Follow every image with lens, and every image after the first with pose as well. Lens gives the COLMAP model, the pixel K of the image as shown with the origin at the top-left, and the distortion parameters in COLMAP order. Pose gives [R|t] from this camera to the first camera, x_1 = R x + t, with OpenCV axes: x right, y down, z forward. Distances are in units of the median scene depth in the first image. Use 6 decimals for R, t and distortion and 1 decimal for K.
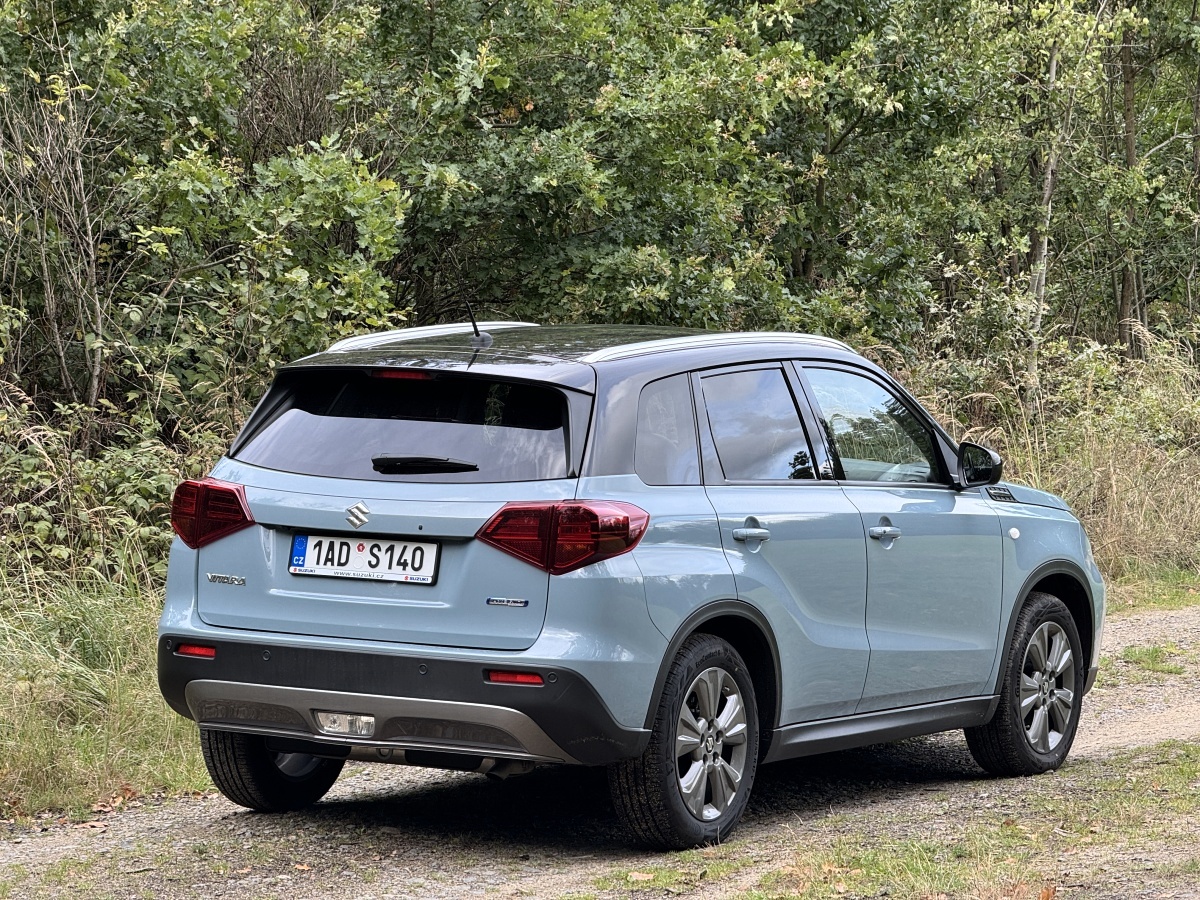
lens RADIAL K [[4290.9, 0, 600.0], [0, 4290.9, 450.0], [0, 0, 1]] dist [0.074311, -1.143610]
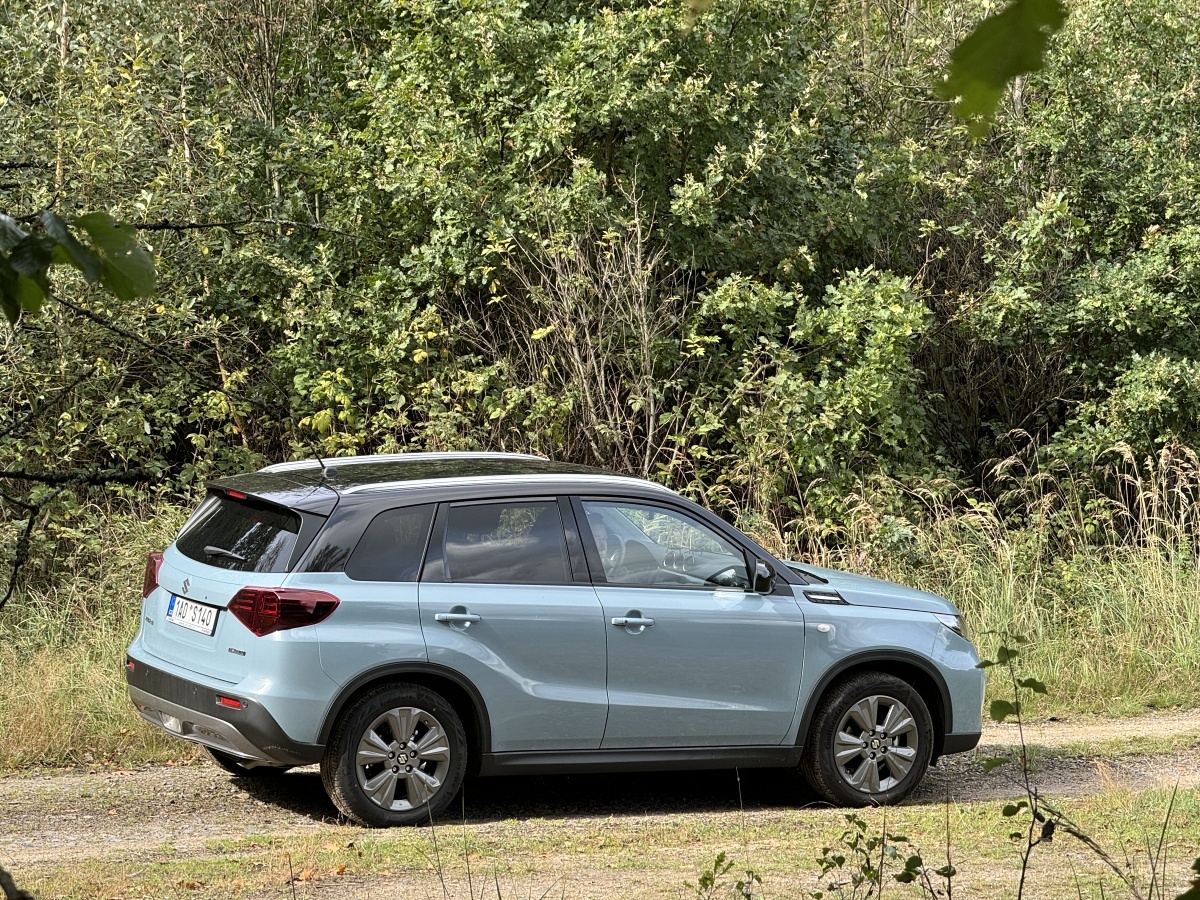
lens RADIAL K [[4230.8, 0, 600.0], [0, 4230.8, 450.0], [0, 0, 1]] dist [0.214664, 1.452849]
pose [[0.850997, 0.061694, -0.521534, 0.825002], [-0.051380, 0.998092, 0.034231, -0.089113], [0.522651, -0.002334, 0.852544, -0.198347]]
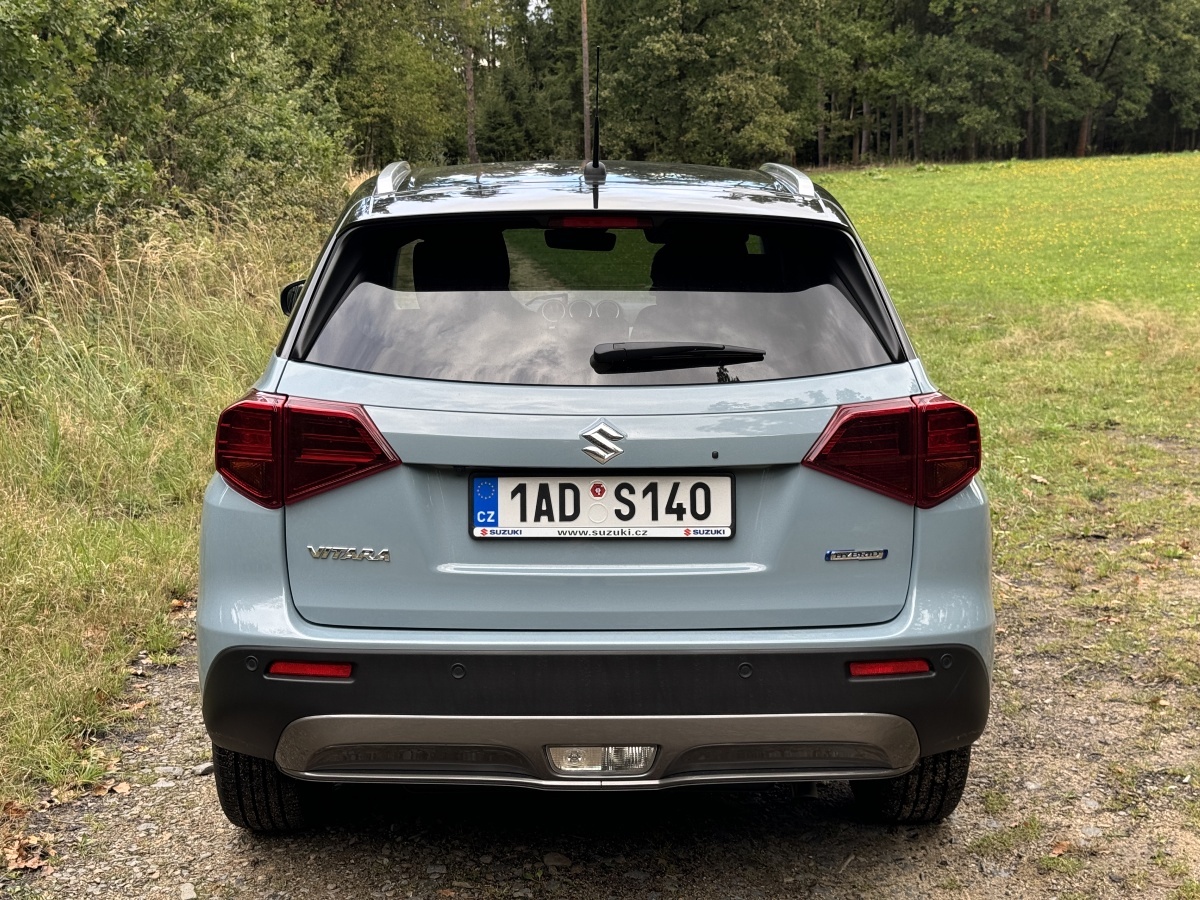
lens RADIAL K [[1694.3, 0, 600.0], [0, 1694.3, 450.0], [0, 0, 1]] dist [0.140519, -0.067202]
pose [[0.854439, -0.104992, 0.508833, -0.181185], [0.043775, 0.990434, 0.130857, -0.016601], [-0.517704, -0.089535, 0.850862, 0.761160]]
